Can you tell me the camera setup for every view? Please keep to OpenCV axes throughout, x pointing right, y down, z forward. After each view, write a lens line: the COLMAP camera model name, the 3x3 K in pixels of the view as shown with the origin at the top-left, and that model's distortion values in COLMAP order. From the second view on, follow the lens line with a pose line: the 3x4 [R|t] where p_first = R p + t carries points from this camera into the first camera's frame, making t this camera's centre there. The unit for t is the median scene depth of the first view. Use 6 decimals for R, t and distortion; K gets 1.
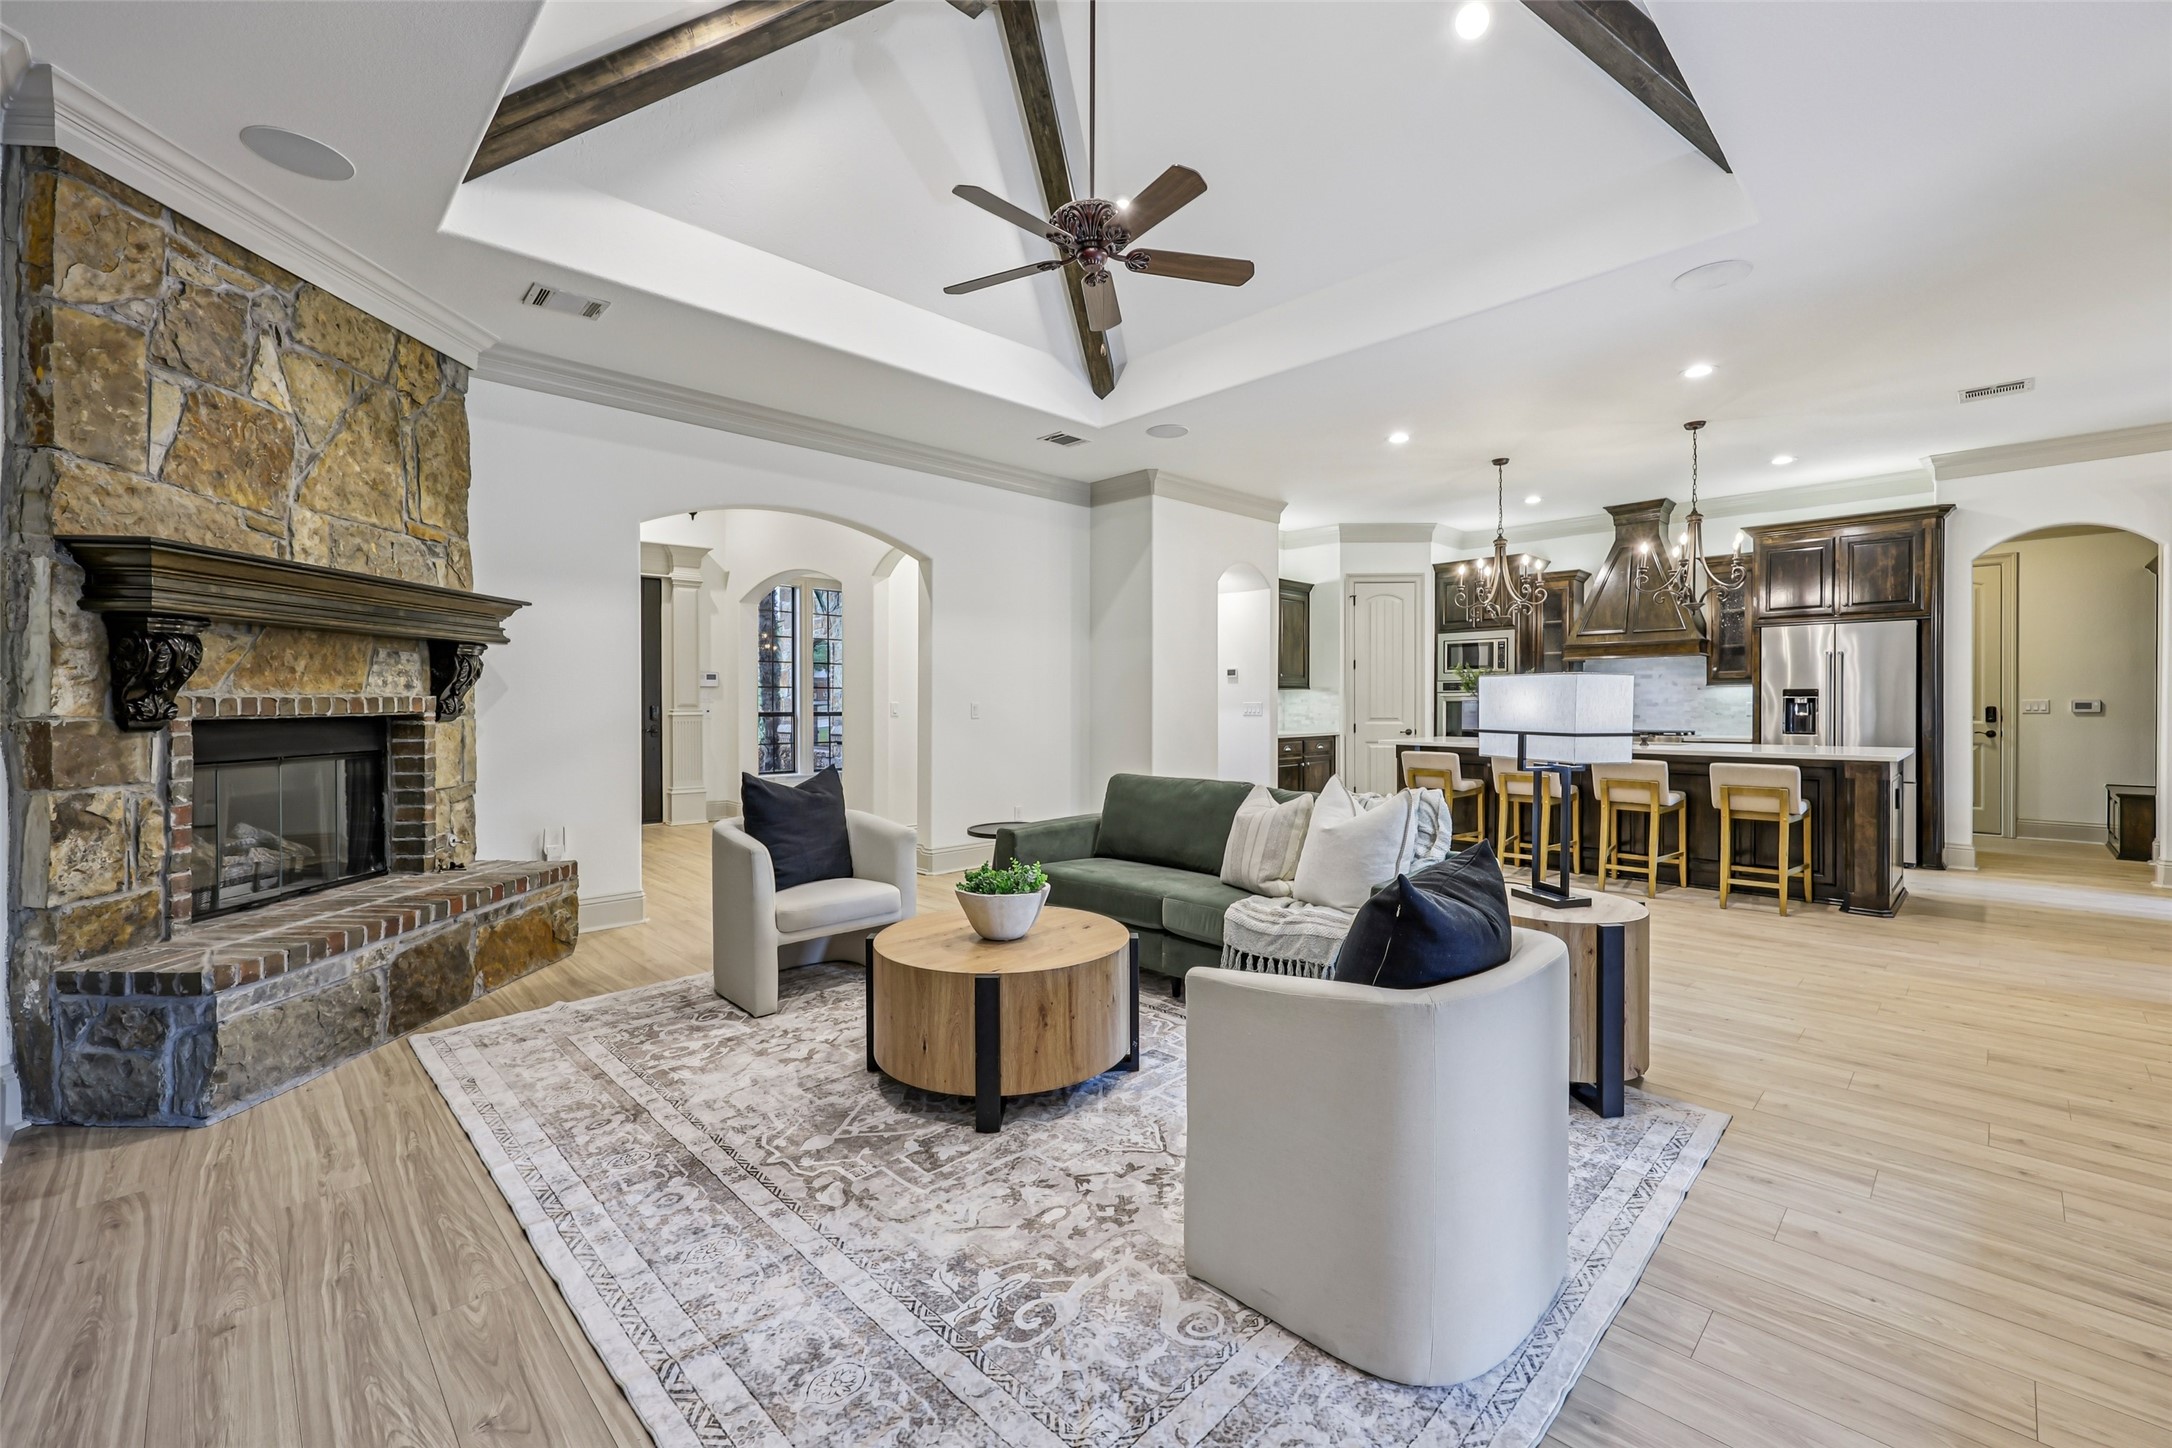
lens RADIAL K [[891.3, 0, 1097.2], [0, 891.3, 713.2], [0, 0, 1]] dist [-0.001279, 0.000214]
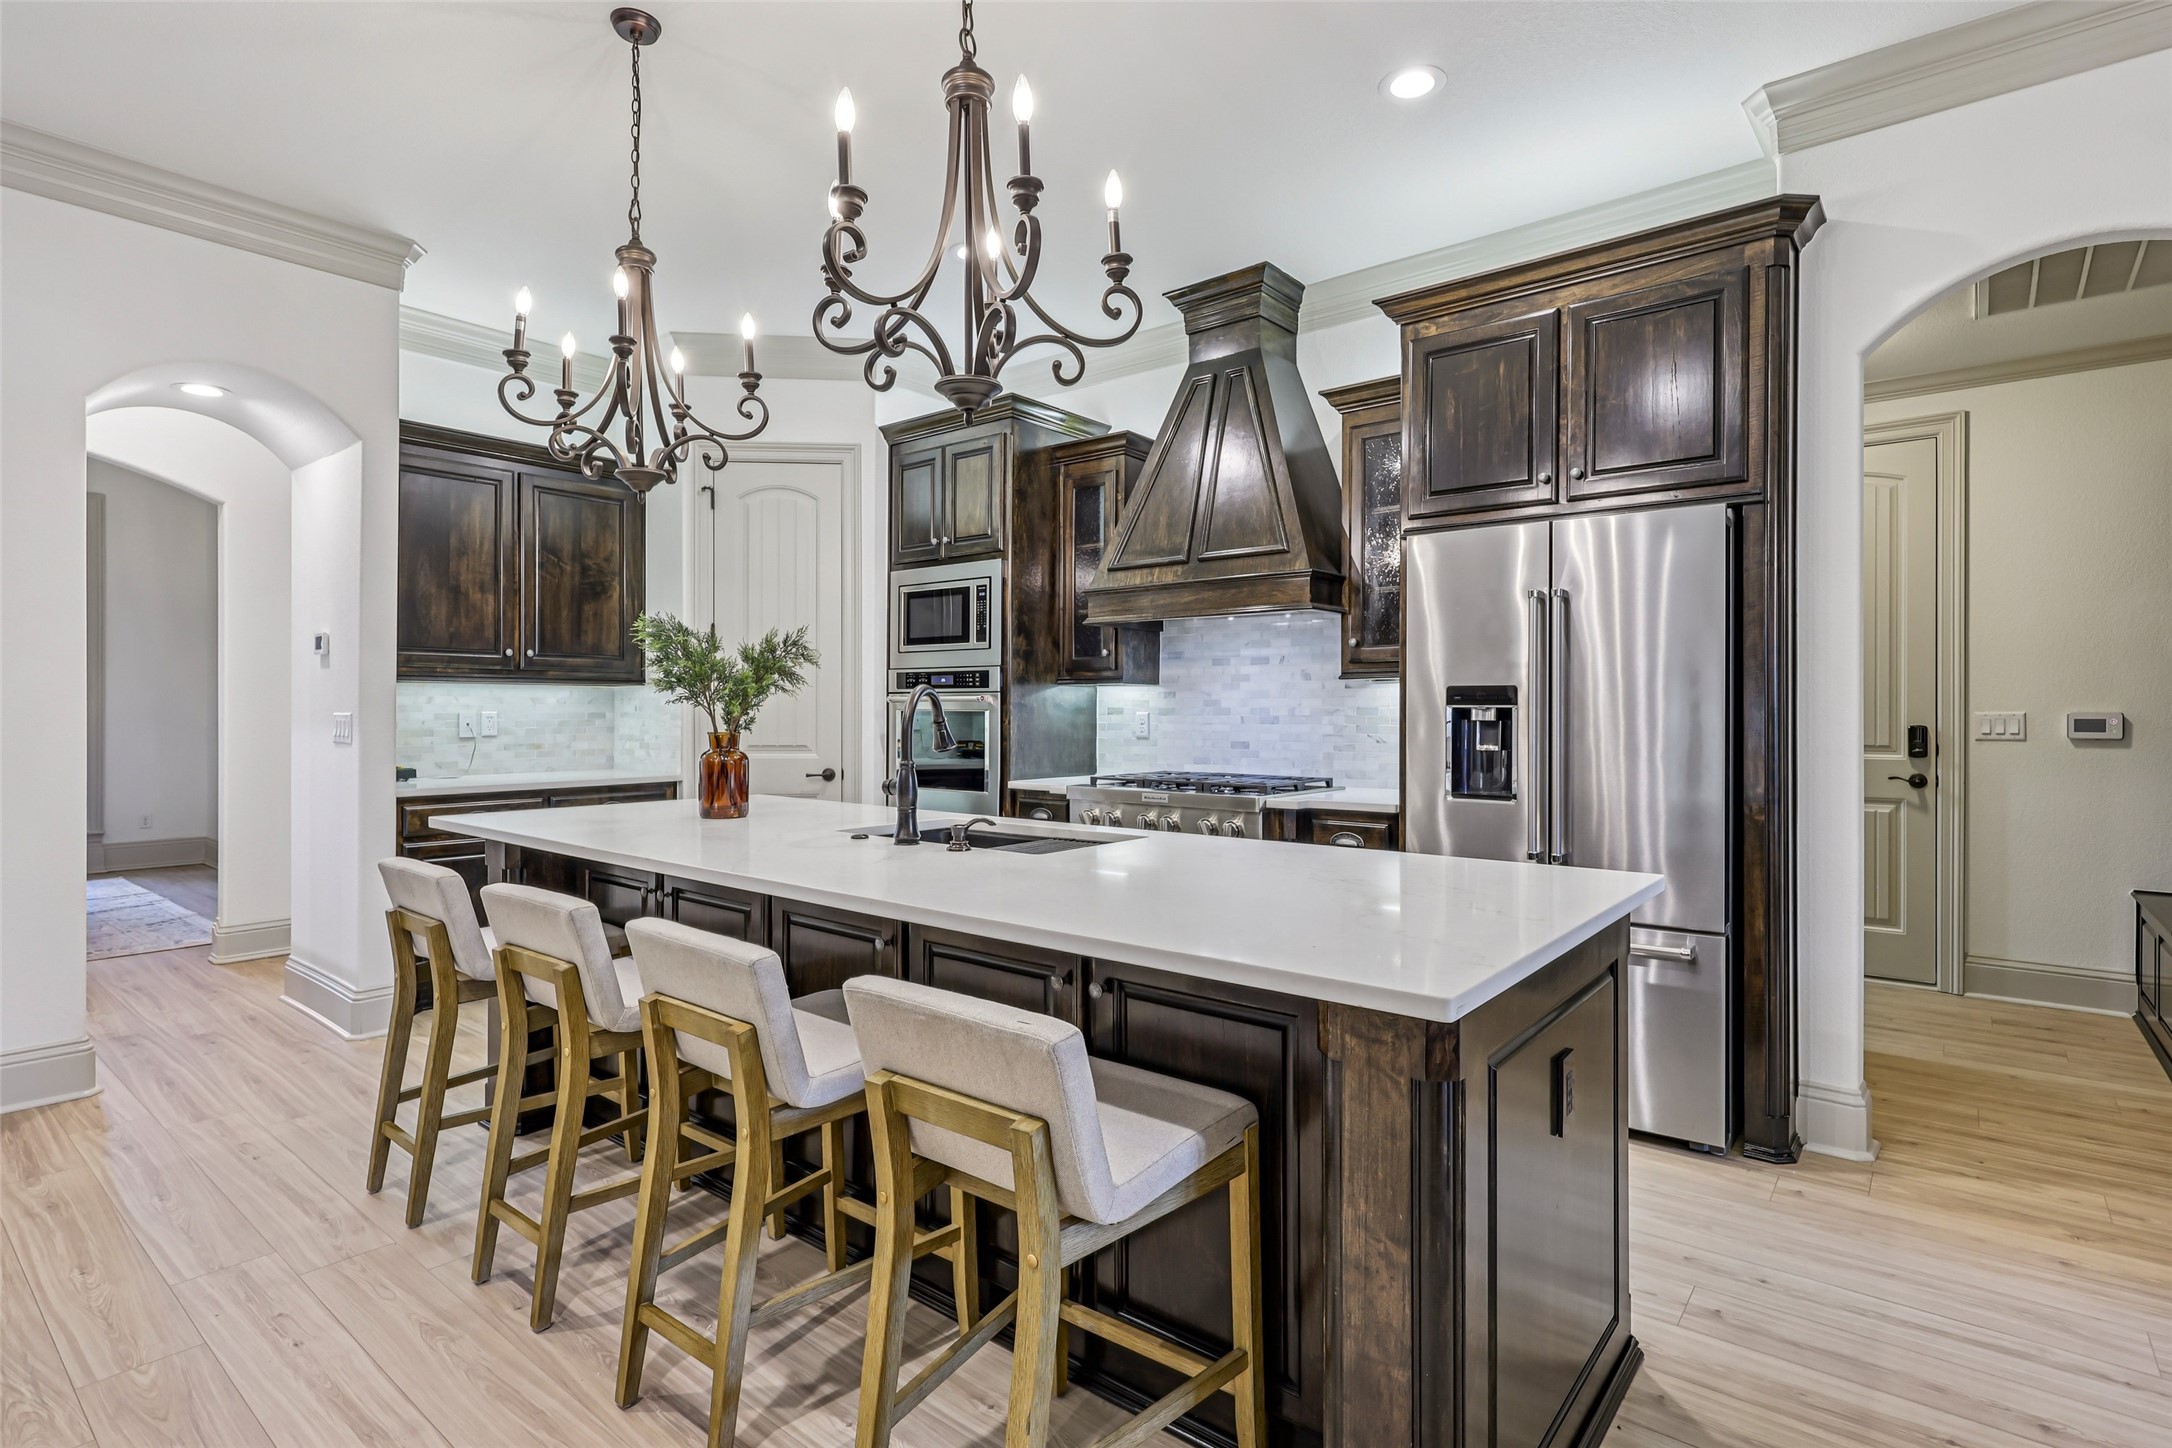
lens RADIAL K [[1059.9, 0, 1091.1], [0, 1059.9, 717.6], [0, 0, 1]] dist [-0.000422, 0.000594]
pose [[0.993643, 0.002419, 0.112551, 0.502385], [-0.002154, 0.999995, -0.002470, -0.010012], [-0.112556, 0.002212, 0.993643, 0.487398]]
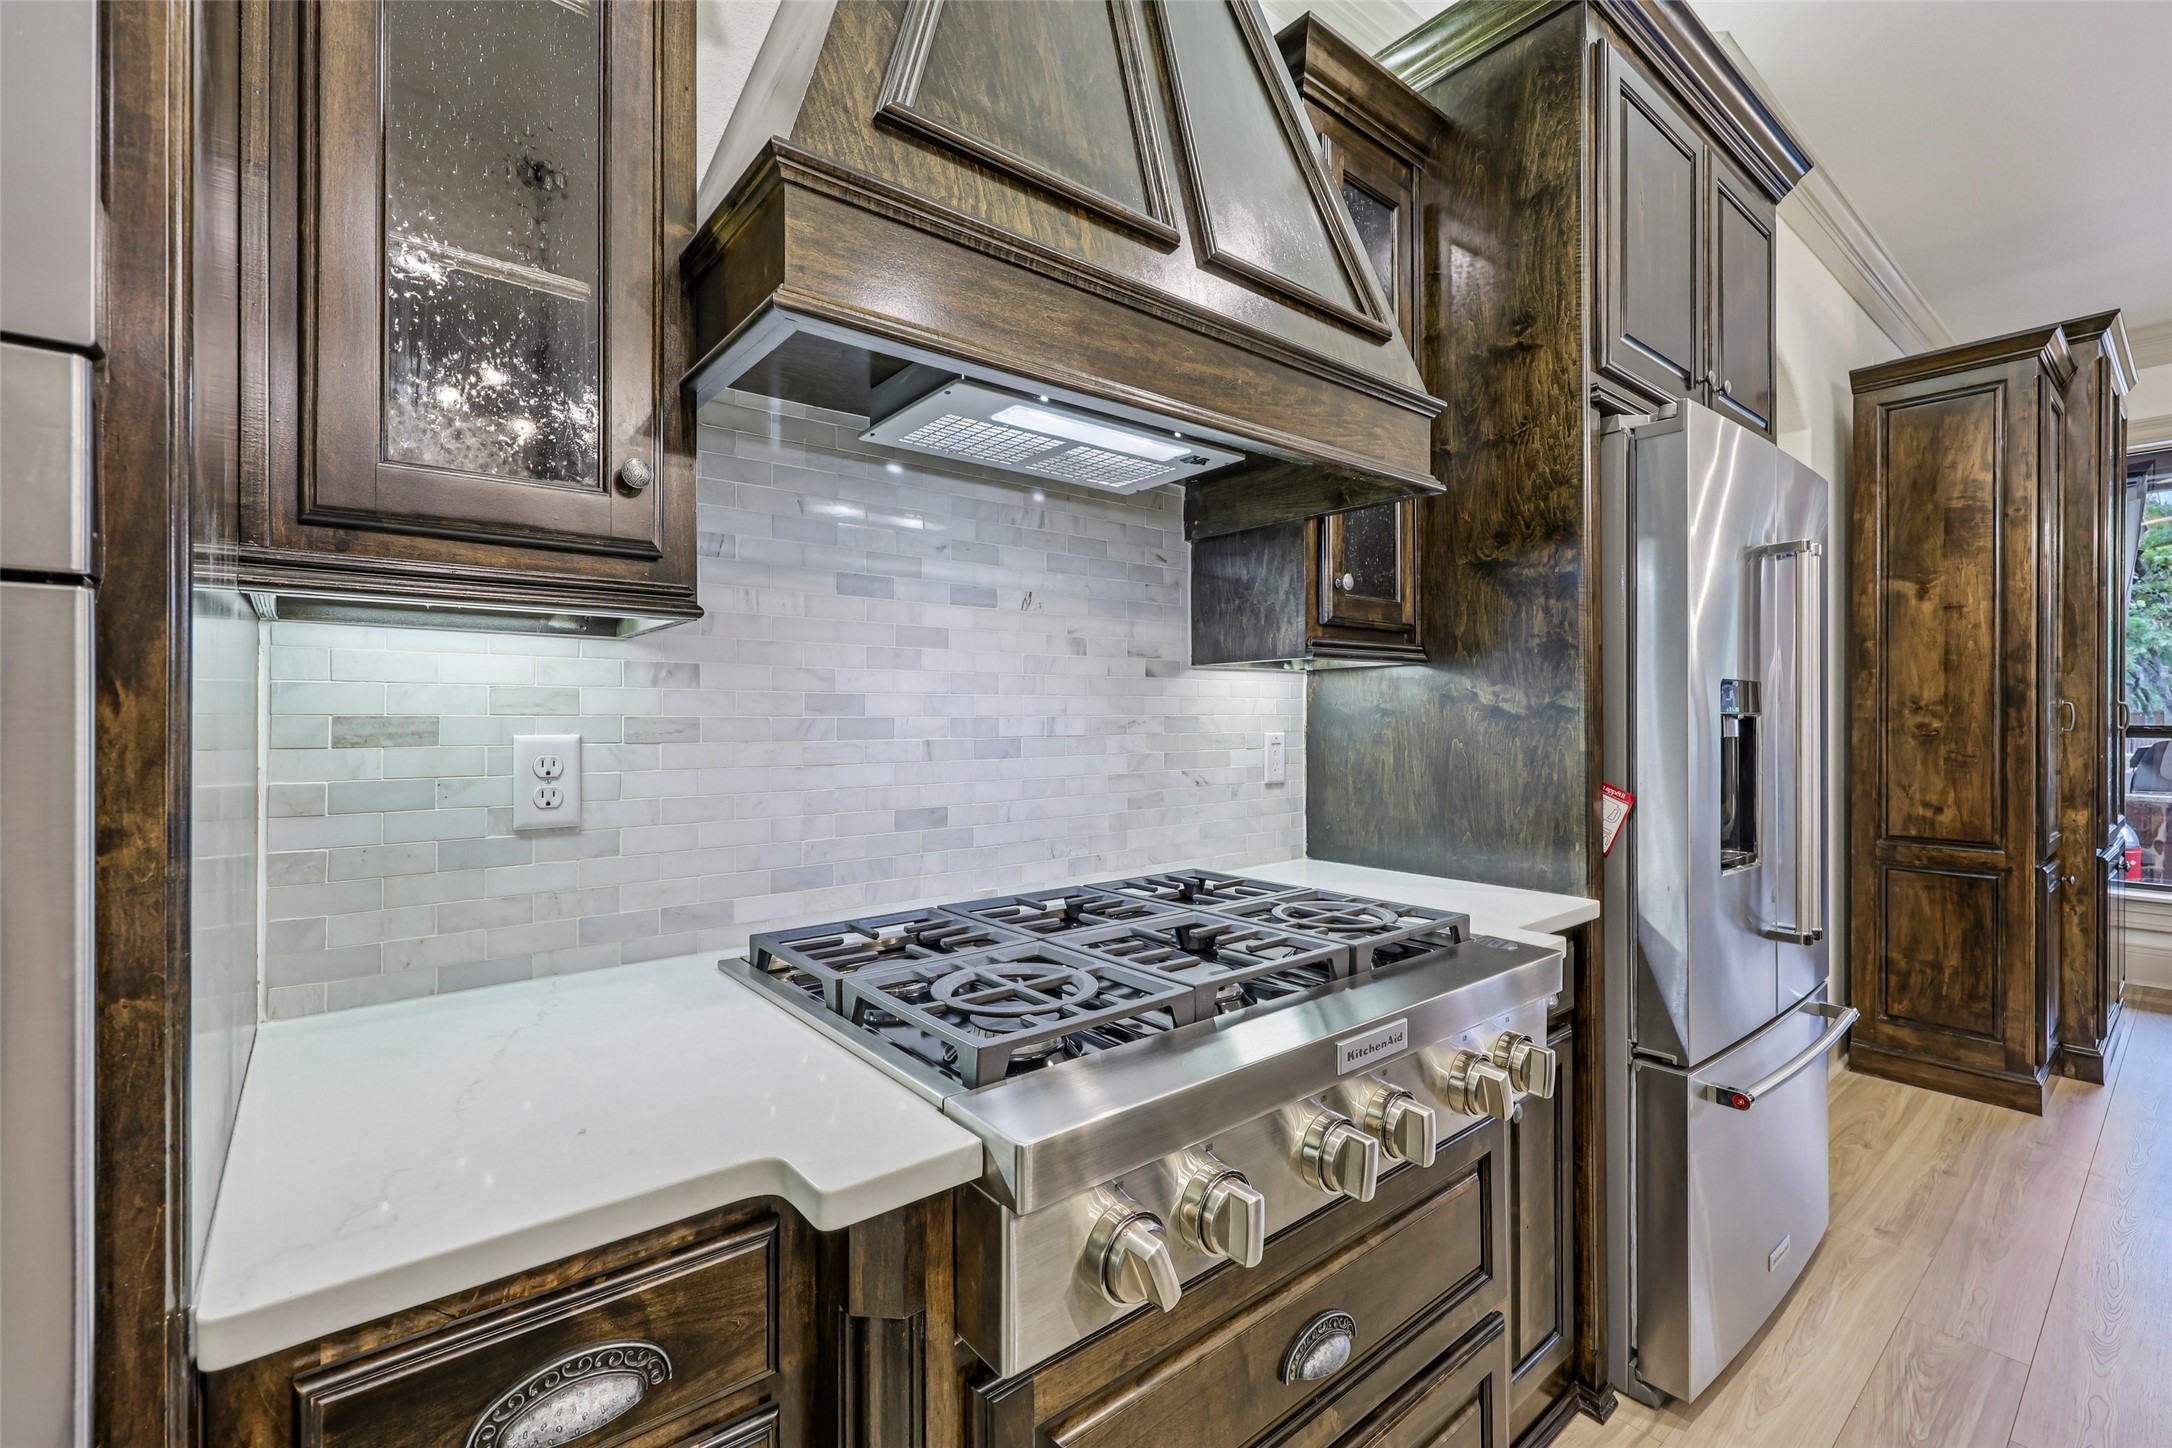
lens RADIAL K [[926.7, 0, 1085.8], [0, 926.7, 716.4], [0, 0, 1]] dist [-0.001456, -0.000223]
pose [[0.096199, 0.004185, 0.995353, 0.463688], [0.011663, 0.999918, -0.005332, -0.016191], [-0.995294, 0.012121, 0.096142, 1.037290]]
